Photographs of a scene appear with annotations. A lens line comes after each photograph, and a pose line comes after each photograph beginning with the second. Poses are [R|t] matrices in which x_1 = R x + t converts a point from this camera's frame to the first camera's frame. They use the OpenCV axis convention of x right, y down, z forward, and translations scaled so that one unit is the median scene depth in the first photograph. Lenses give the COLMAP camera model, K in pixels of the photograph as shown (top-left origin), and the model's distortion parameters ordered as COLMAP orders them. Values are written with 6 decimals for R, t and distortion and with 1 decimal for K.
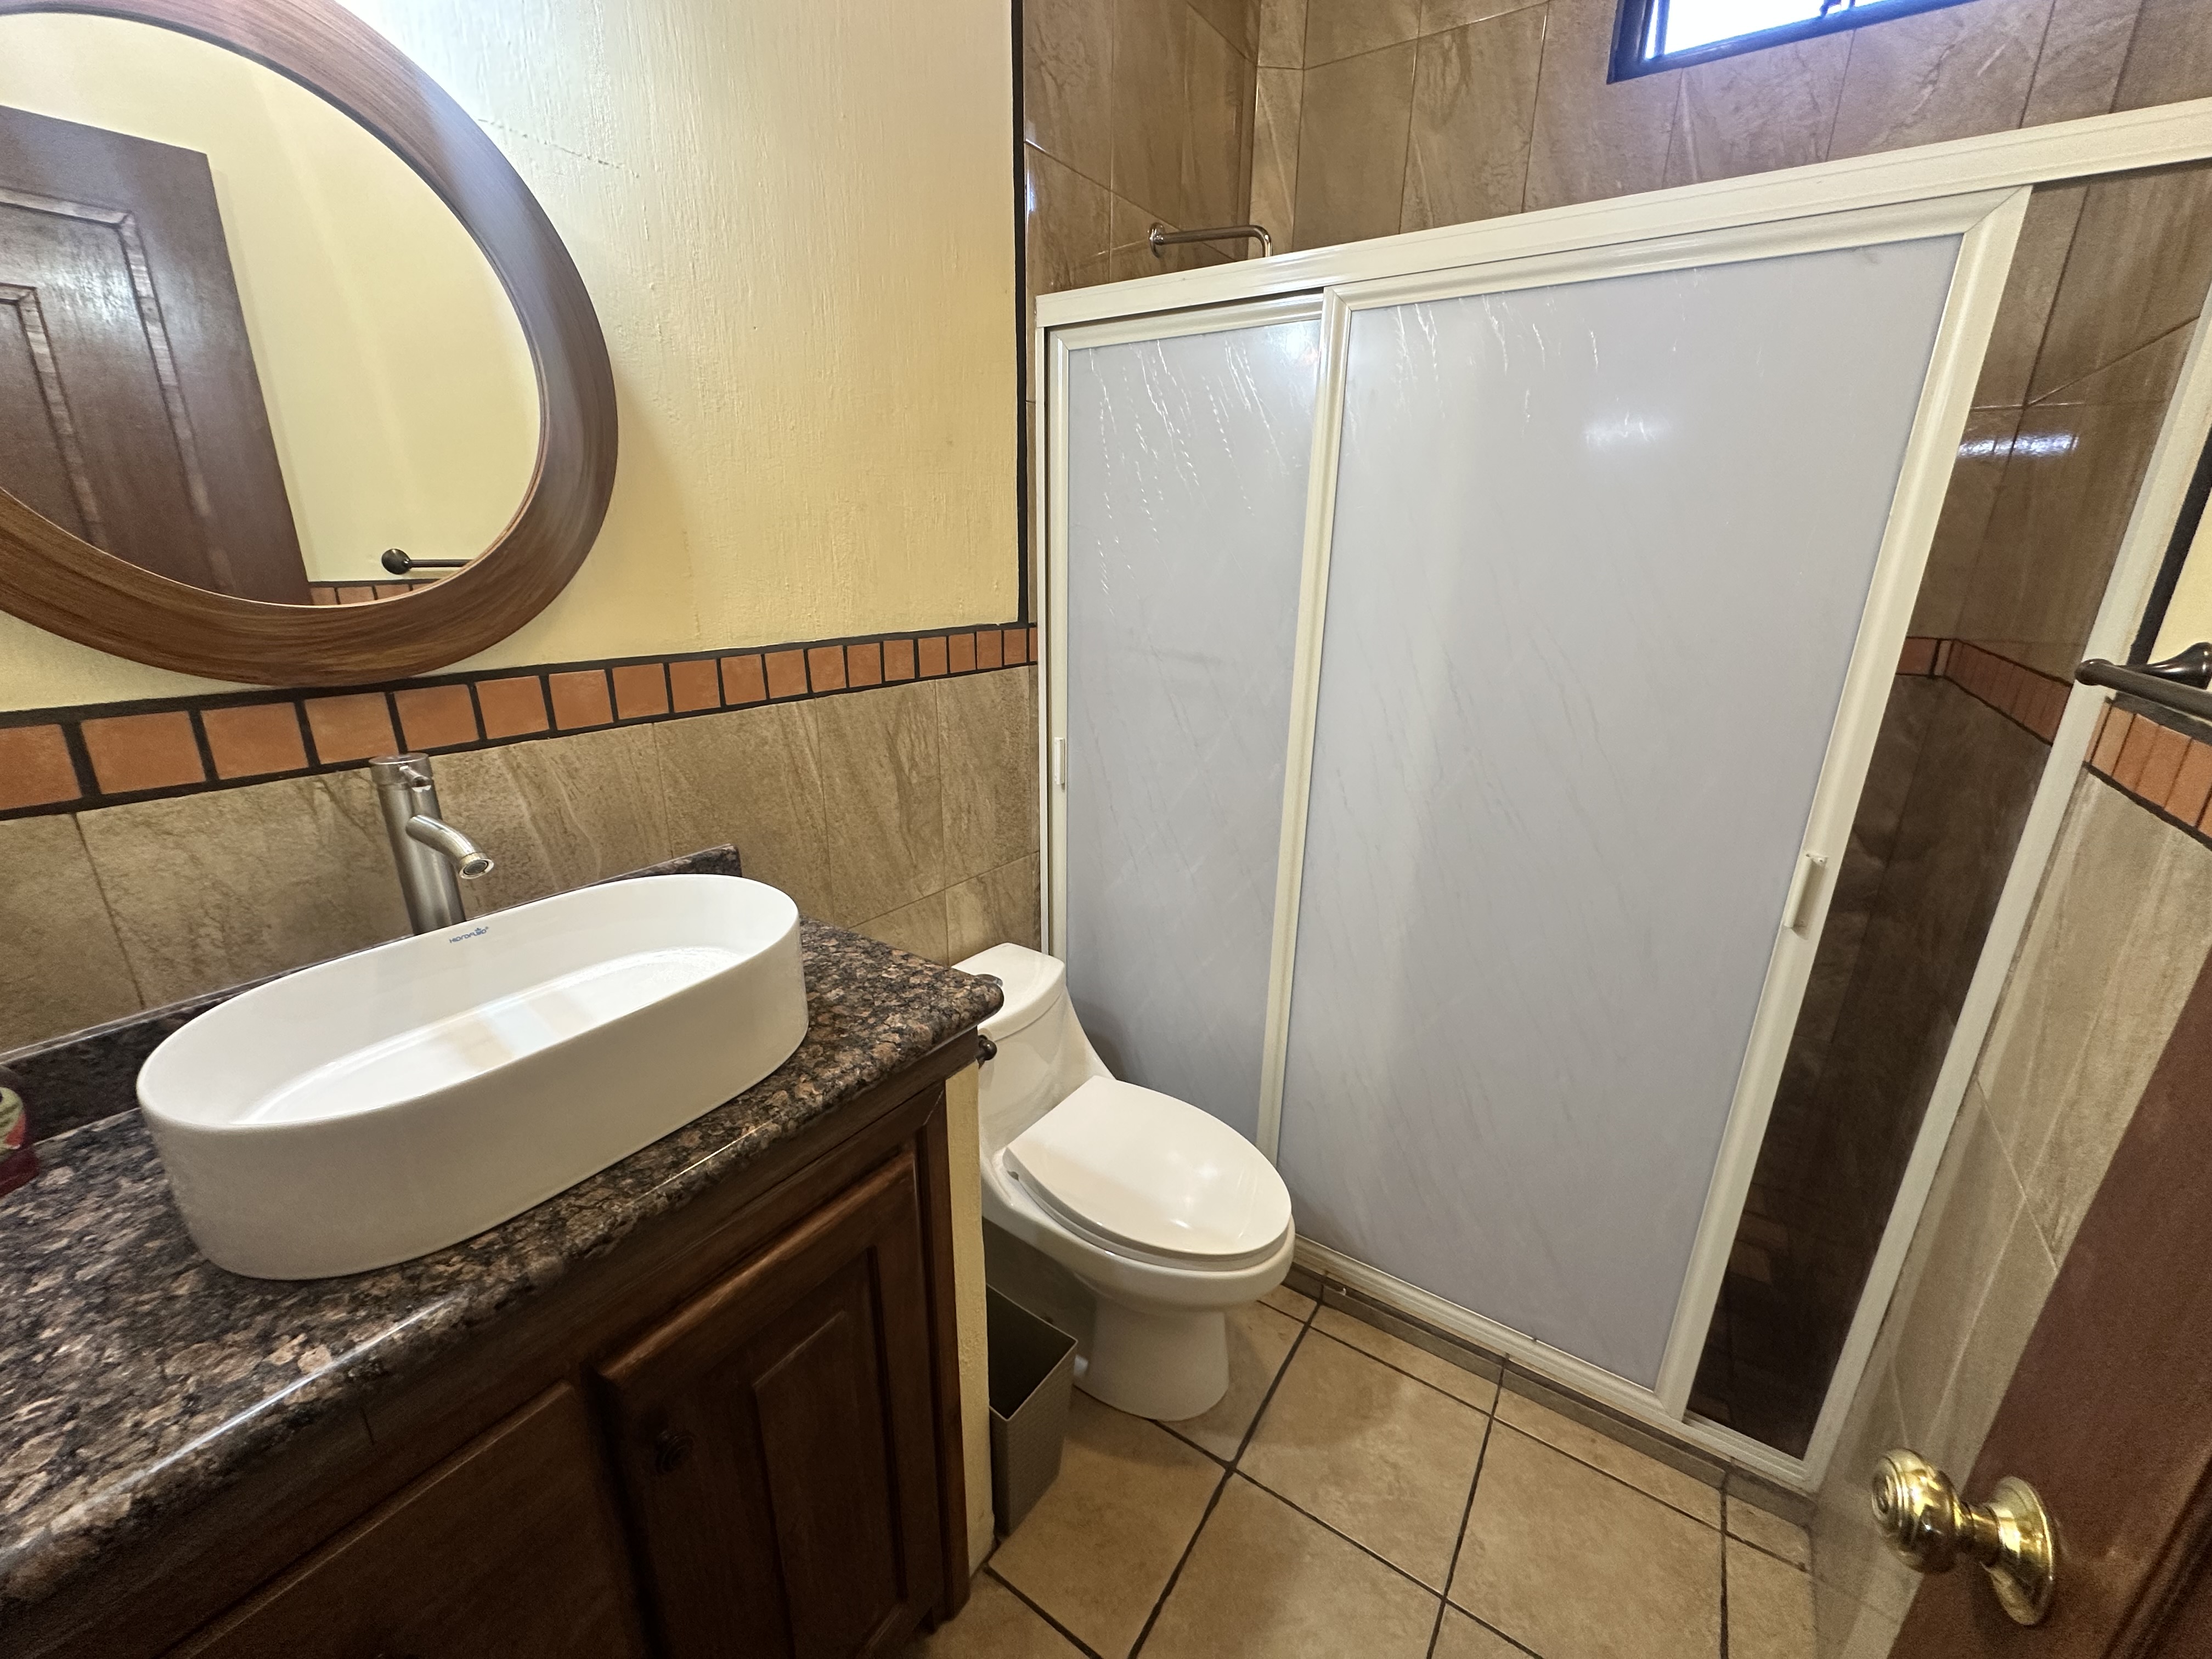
lens RADIAL K [[894.1, 0, 1108.1], [0, 894.1, 831.5], [0, 0, 1]] dist [-0.007310, 0.001815]
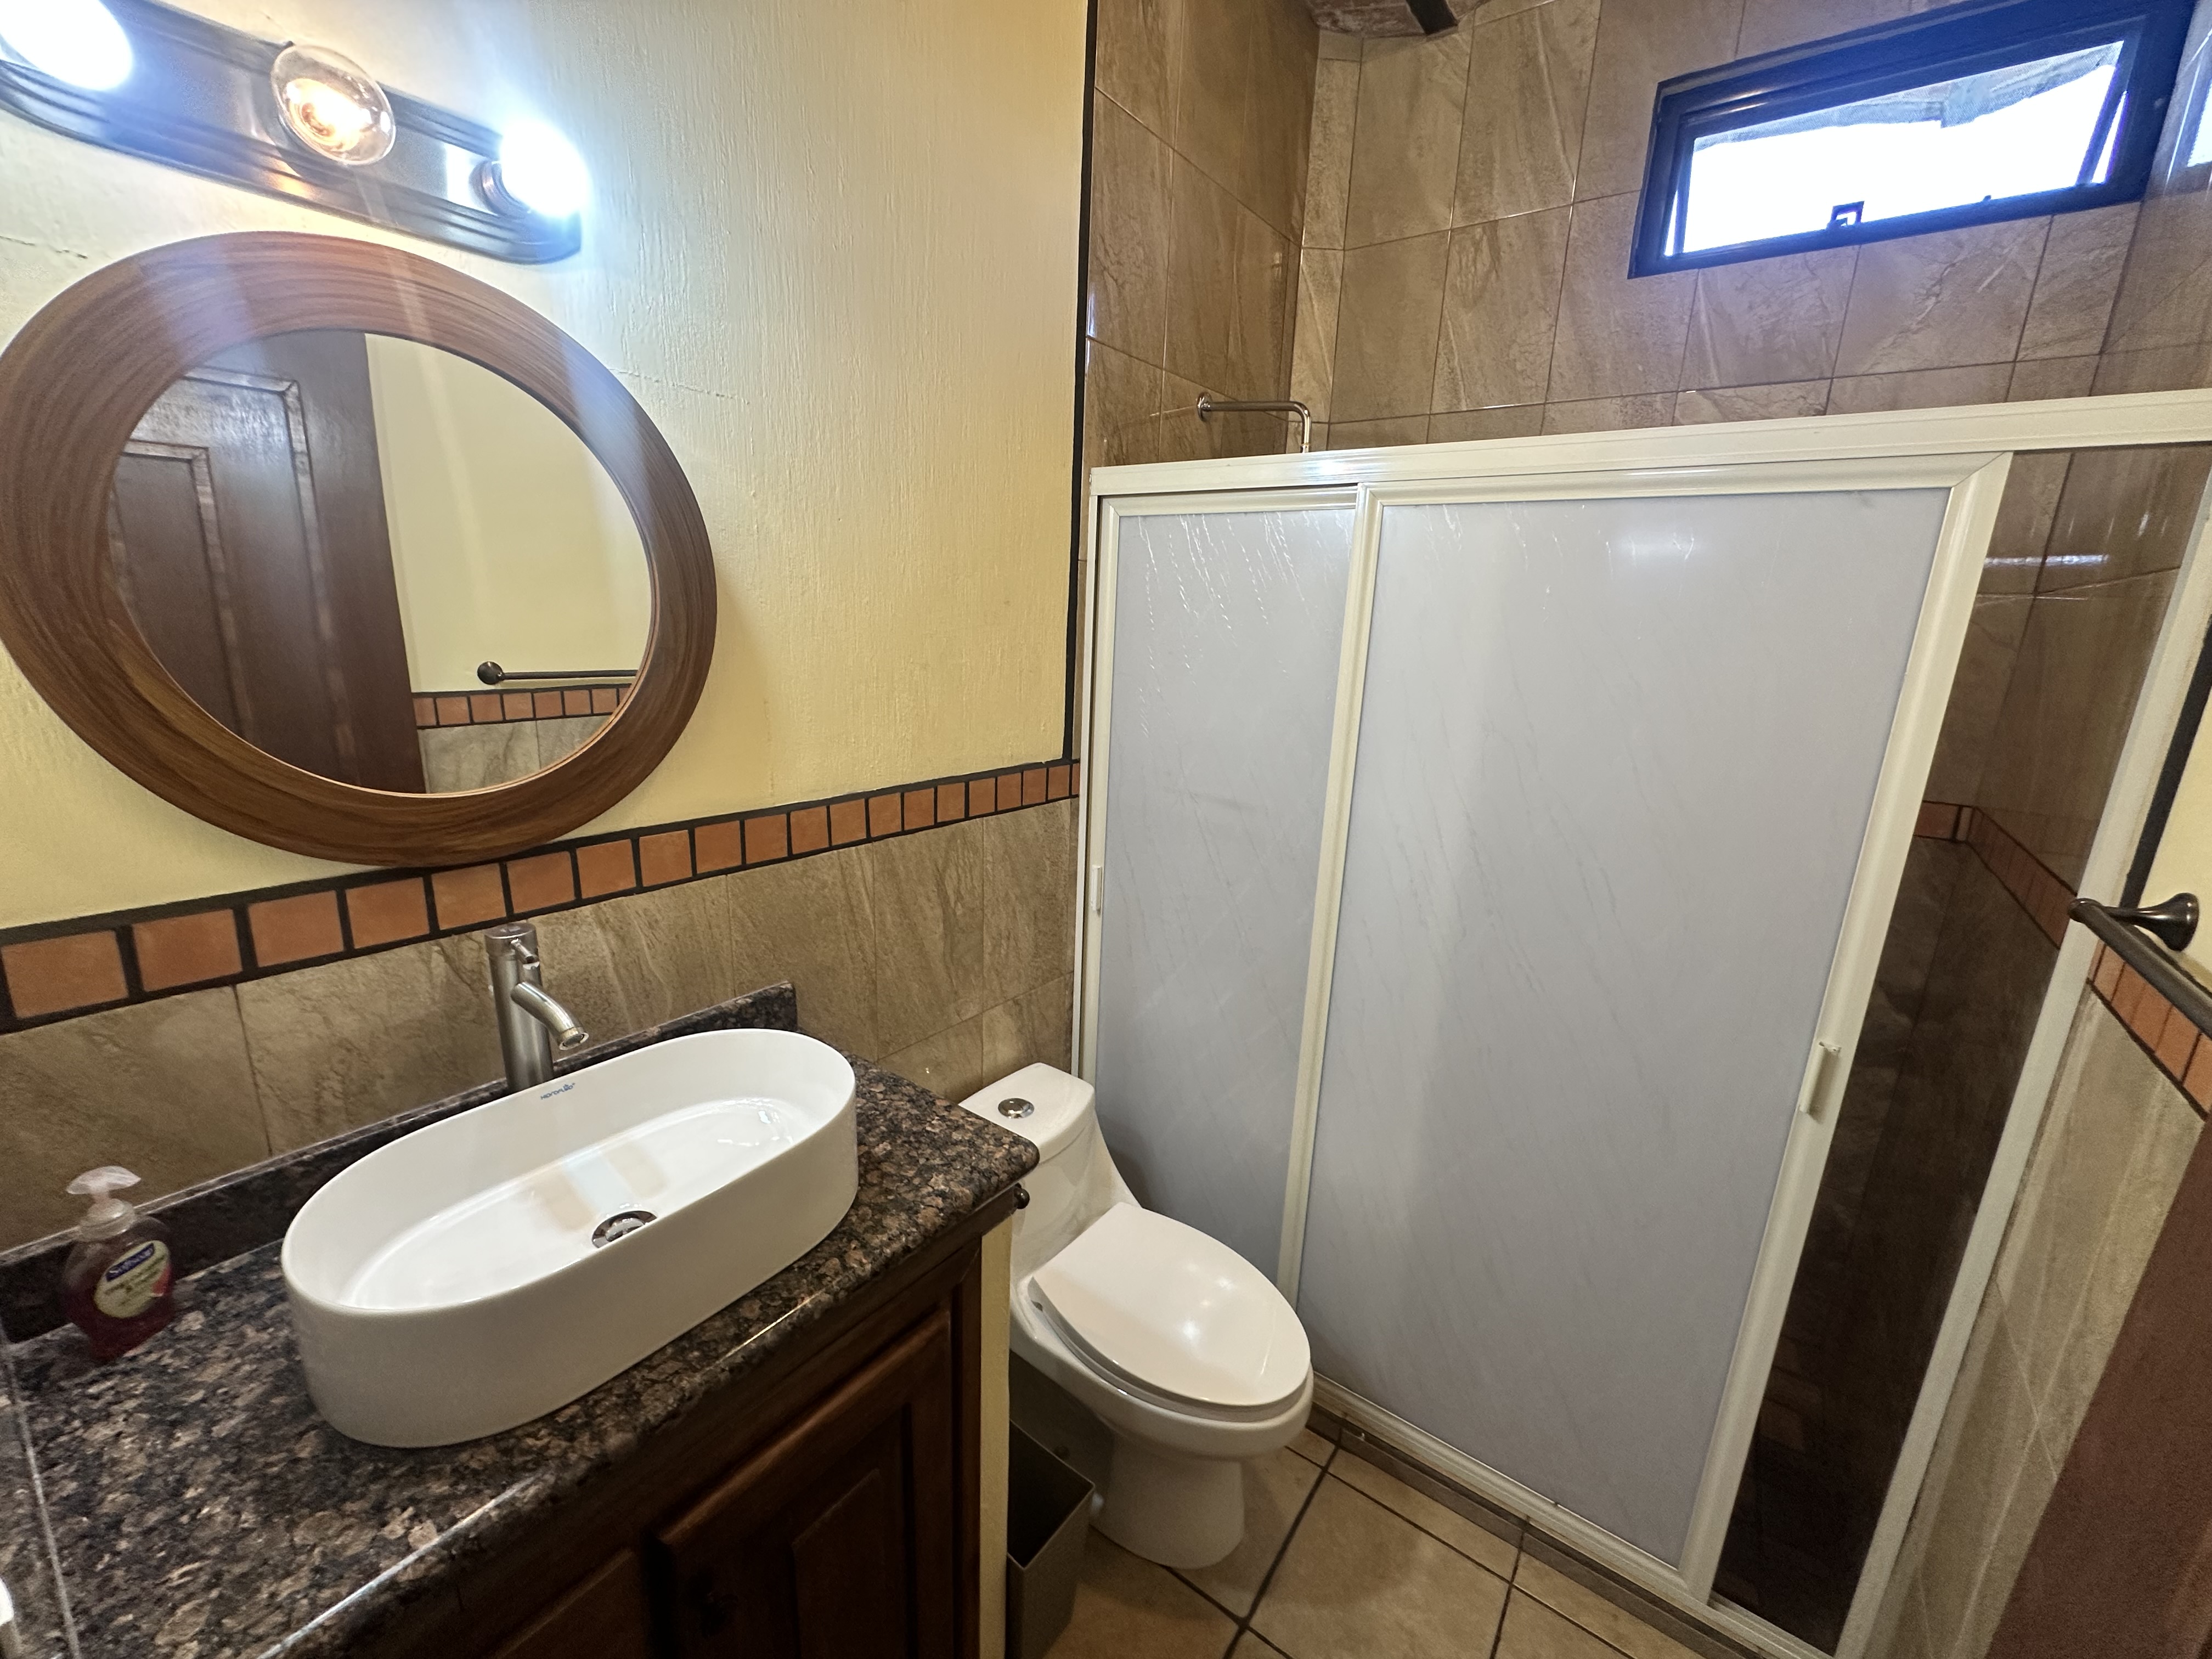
lens RADIAL K [[894.1, 0, 1106.7], [0, 894.1, 828.7], [0, 0, 1]] dist [-0.007310, 0.001815]
pose [[0.998792, 0.033342, -0.036105, -0.010134], [-0.035781, 0.996962, -0.069177, -0.107965], [0.033689, 0.070386, 0.996951, -0.064812]]
